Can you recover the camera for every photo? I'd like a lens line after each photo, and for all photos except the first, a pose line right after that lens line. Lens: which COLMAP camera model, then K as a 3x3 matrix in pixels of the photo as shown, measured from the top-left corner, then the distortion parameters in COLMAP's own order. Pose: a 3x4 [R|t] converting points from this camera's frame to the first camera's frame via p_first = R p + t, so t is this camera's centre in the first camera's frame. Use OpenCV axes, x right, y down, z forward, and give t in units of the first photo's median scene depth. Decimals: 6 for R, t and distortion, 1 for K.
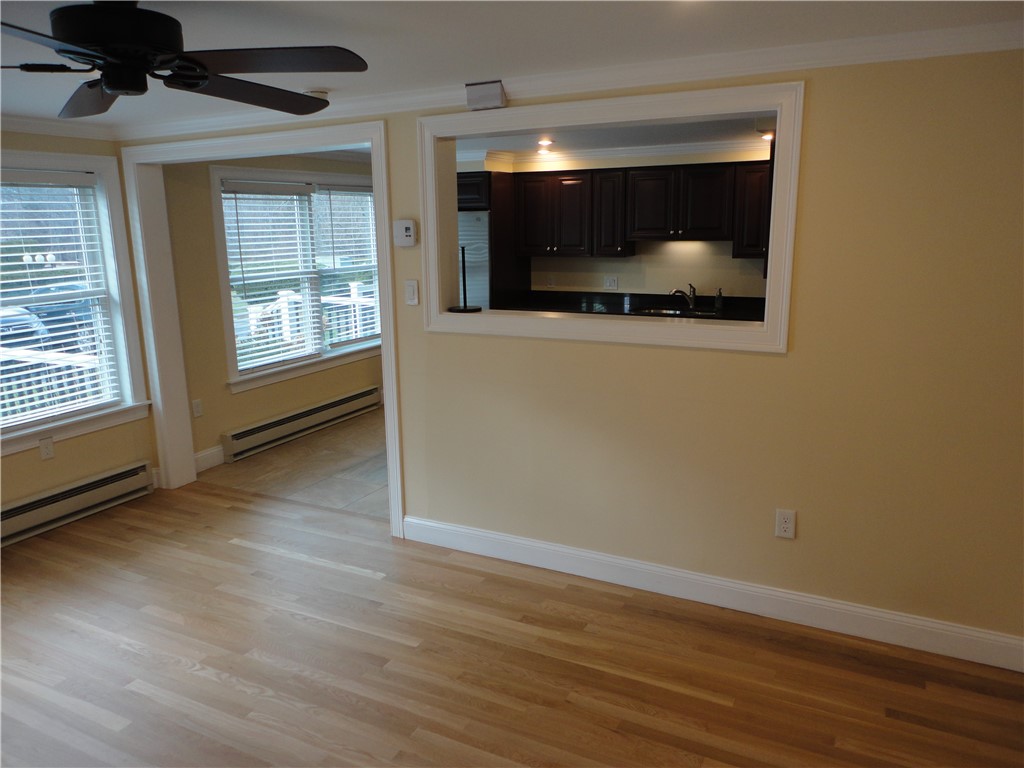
lens RADIAL K [[738.2, 0, 512.0], [0, 738.2, 384.0], [0, 0, 1]] dist [-0.009156, -0.000140]
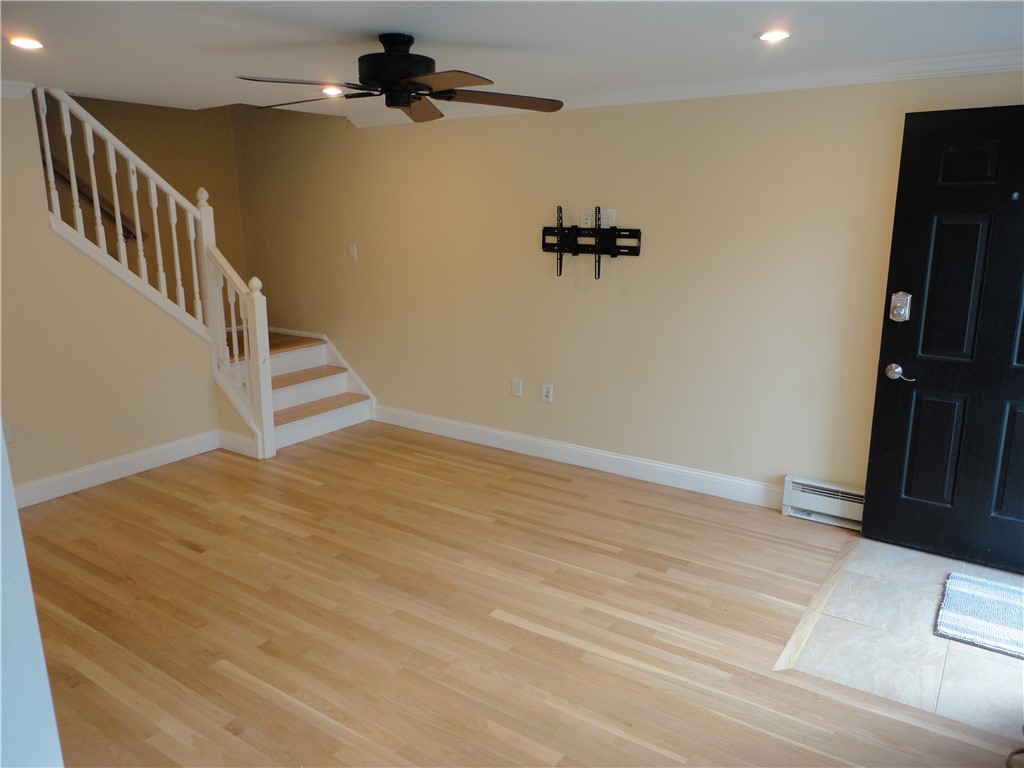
lens RADIAL K [[738.2, 0, 512.0], [0, 738.2, 384.0], [0, 0, 1]] dist [-0.009156, -0.000140]
pose [[-0.991308, -0.008272, 0.131299, -0.541128], [0.050428, 0.897902, 0.437298, -0.301583], [-0.121511, 0.440118, -0.889680, 1.447241]]
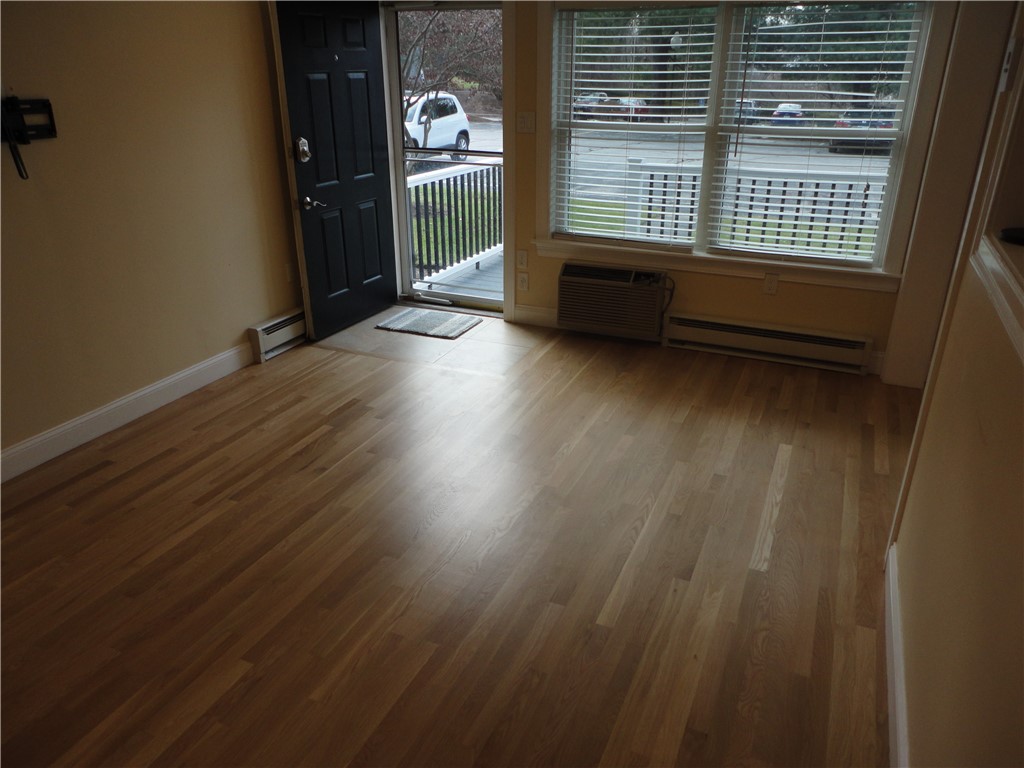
lens RADIAL K [[738.2, 0, 512.0], [0, 738.2, 384.0], [0, 0, 1]] dist [-0.009156, -0.000140]
pose [[0.050841, 0.411165, -0.910142, 0.420873], [-0.213859, 0.894664, 0.392226, -0.140760], [0.975541, 0.174700, 0.133417, 0.680558]]
